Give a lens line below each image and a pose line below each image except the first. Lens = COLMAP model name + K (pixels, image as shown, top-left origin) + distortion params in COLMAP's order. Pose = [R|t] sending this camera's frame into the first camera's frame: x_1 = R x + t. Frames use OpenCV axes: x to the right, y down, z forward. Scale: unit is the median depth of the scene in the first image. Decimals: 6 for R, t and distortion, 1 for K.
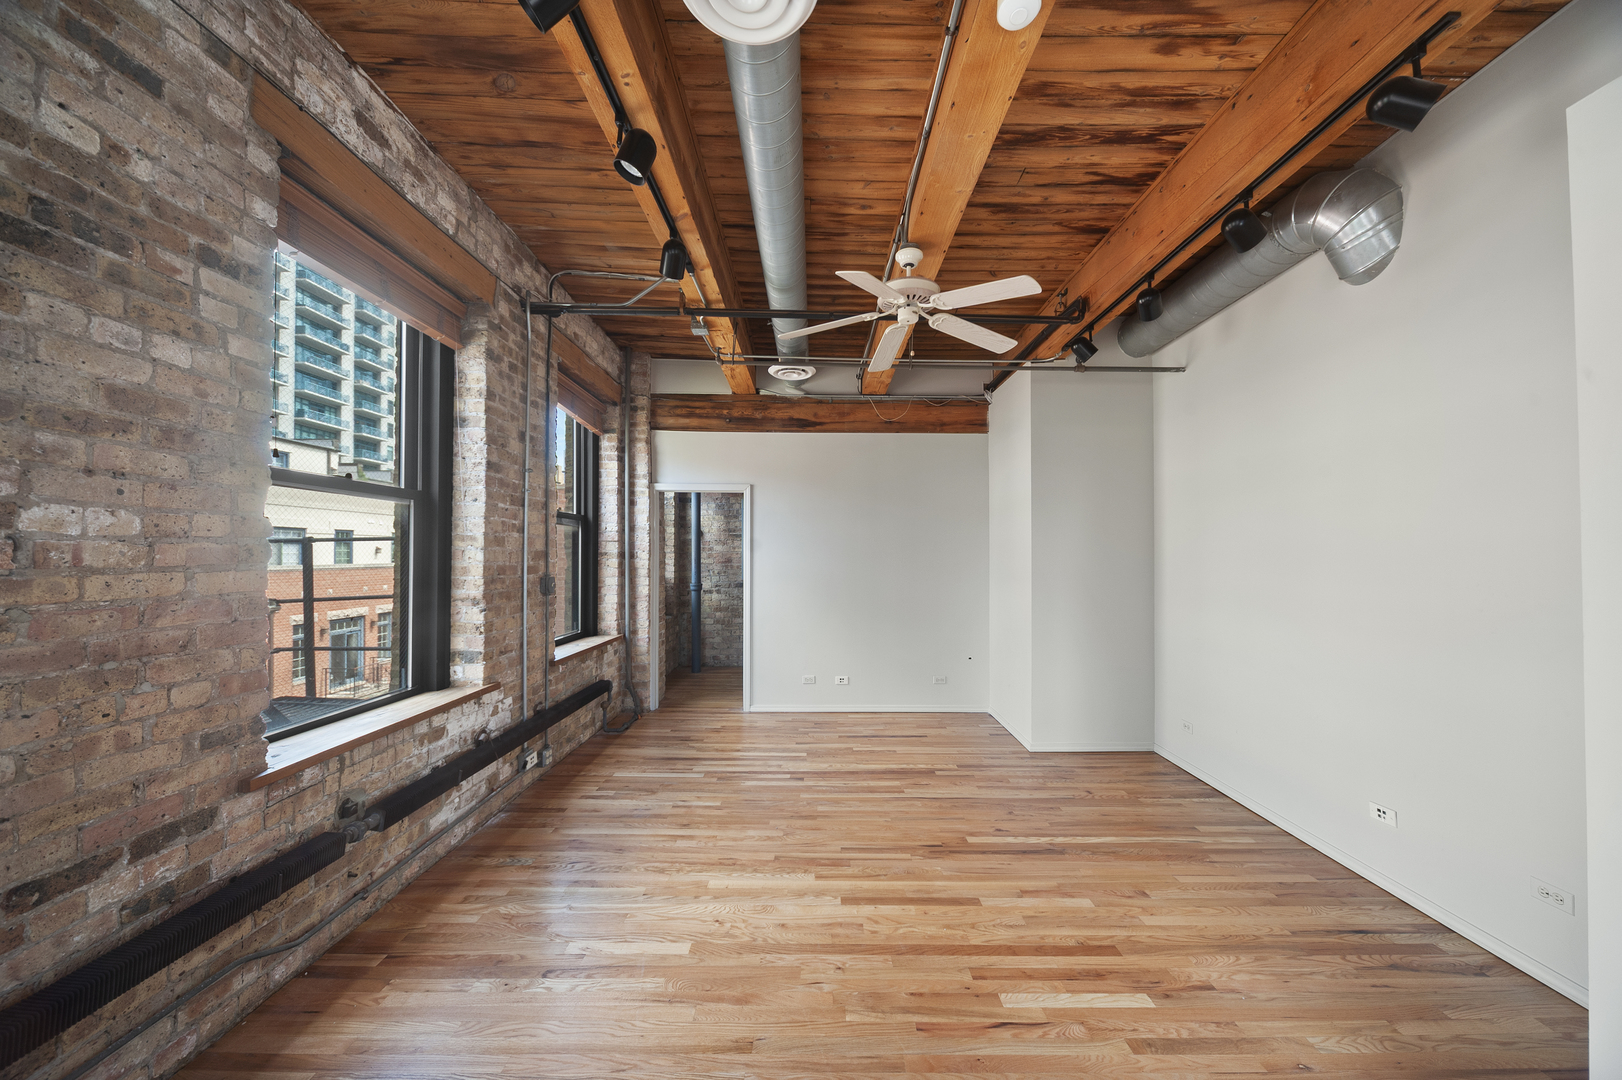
lens RADIAL K [[568.1, 0, 810.1], [0, 568.1, 539.0], [0, 0, 1]] dist [-0.003802, -0.000322]
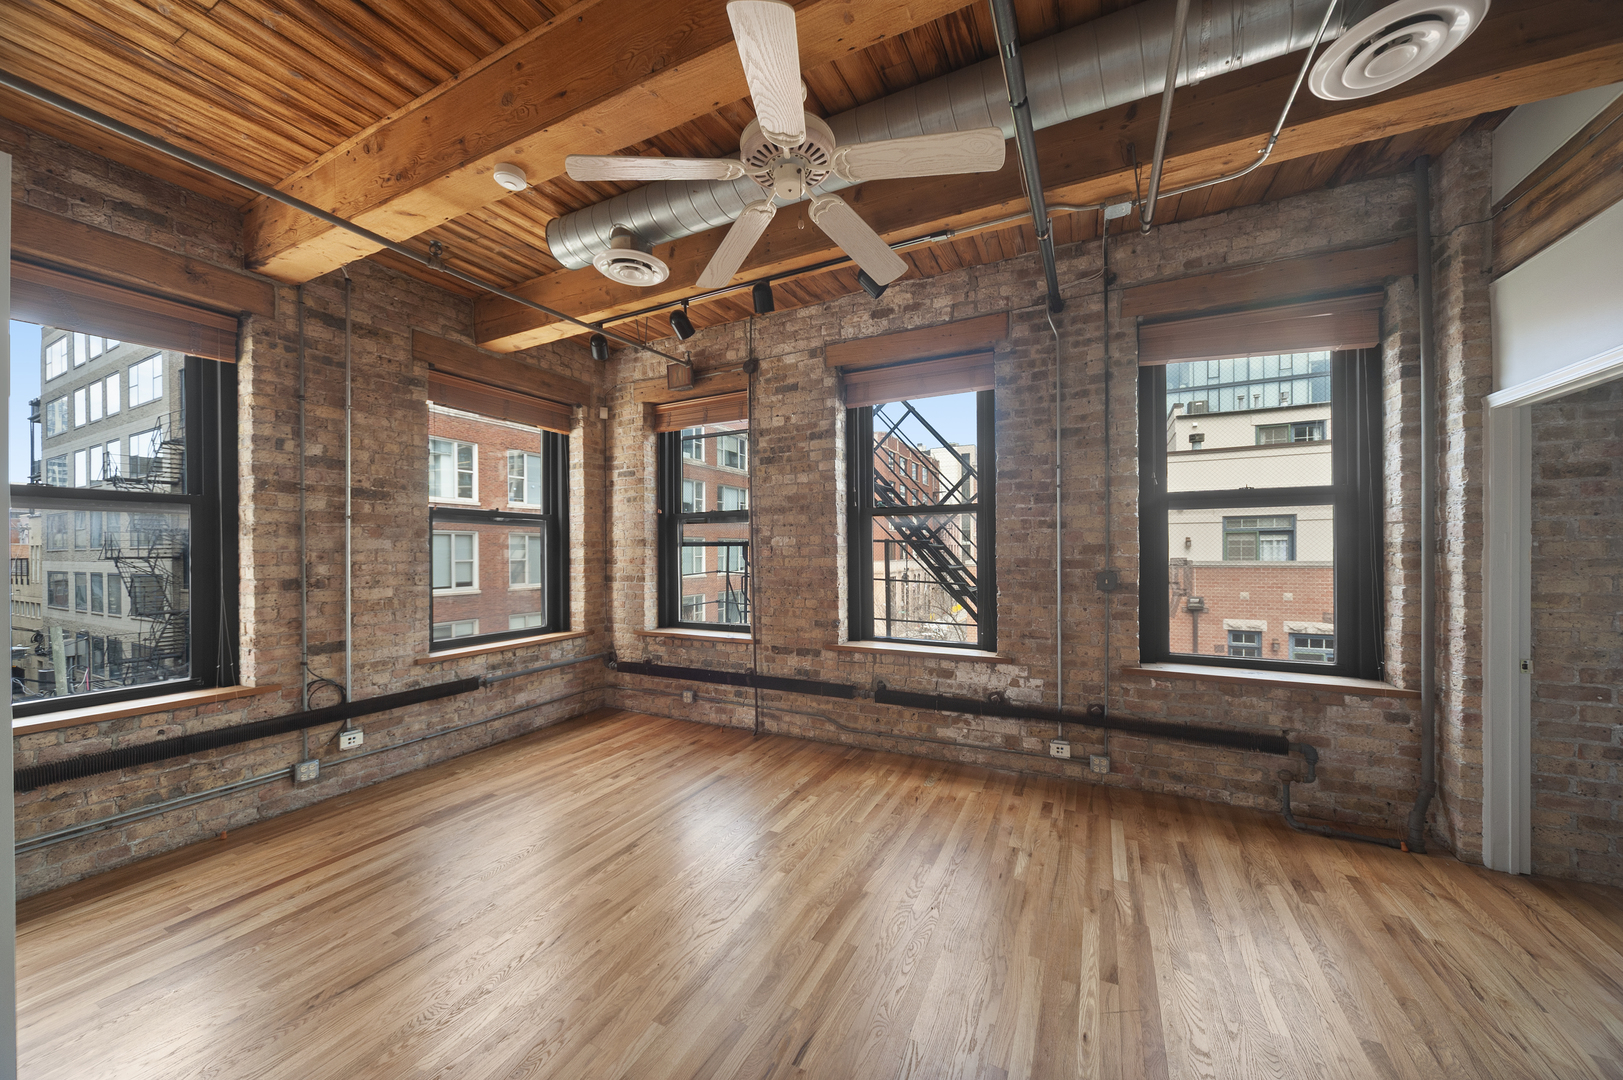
lens RADIAL K [[568.4, 0, 832.7], [0, 568.4, 548.1], [0, 0, 1]] dist [-0.003802, -0.000322]
pose [[-0.440241, -0.001517, -0.897878, 0.830375], [0.033287, 0.999284, -0.018009, 0.042351], [0.897262, -0.037816, -0.439875, 1.490785]]
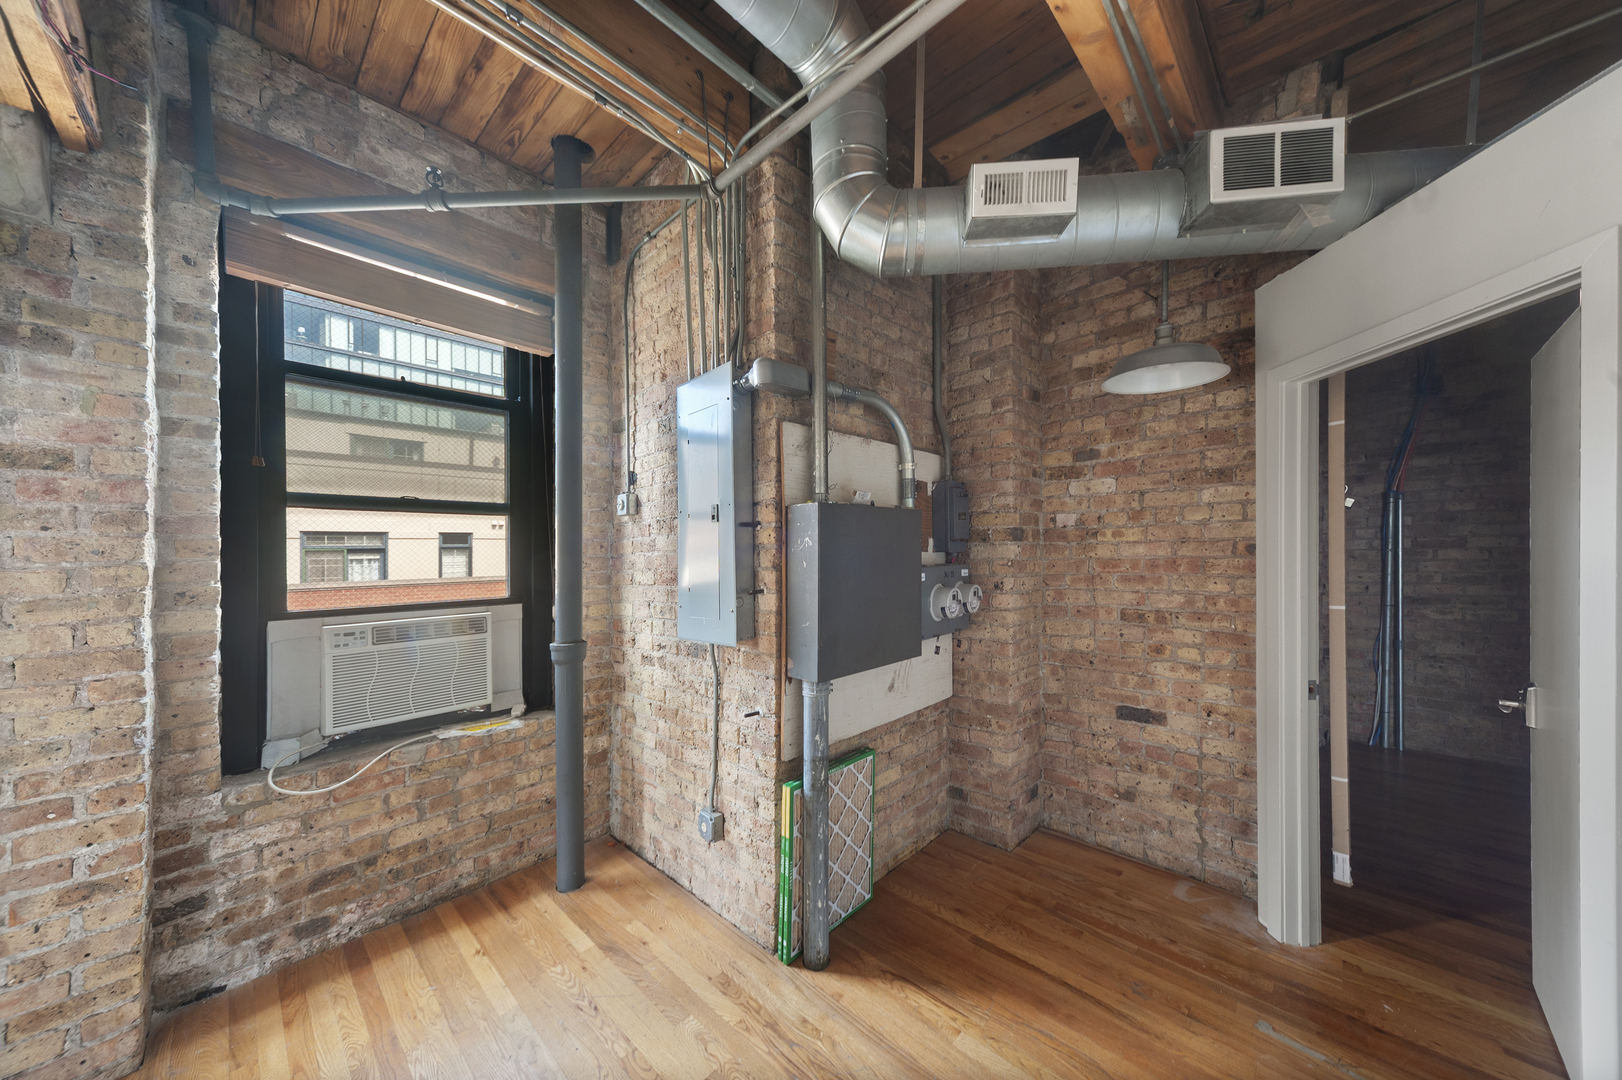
lens RADIAL K [[568.1, 0, 814.5], [0, 568.1, 557.6], [0, 0, 1]] dist [-0.003802, -0.000322]
pose [[0.712043, -0.014916, -0.701978, 0.462771], [0.042321, 0.998868, 0.021703, 0.061758], [0.700860, -0.045162, 0.711868, 2.297478]]
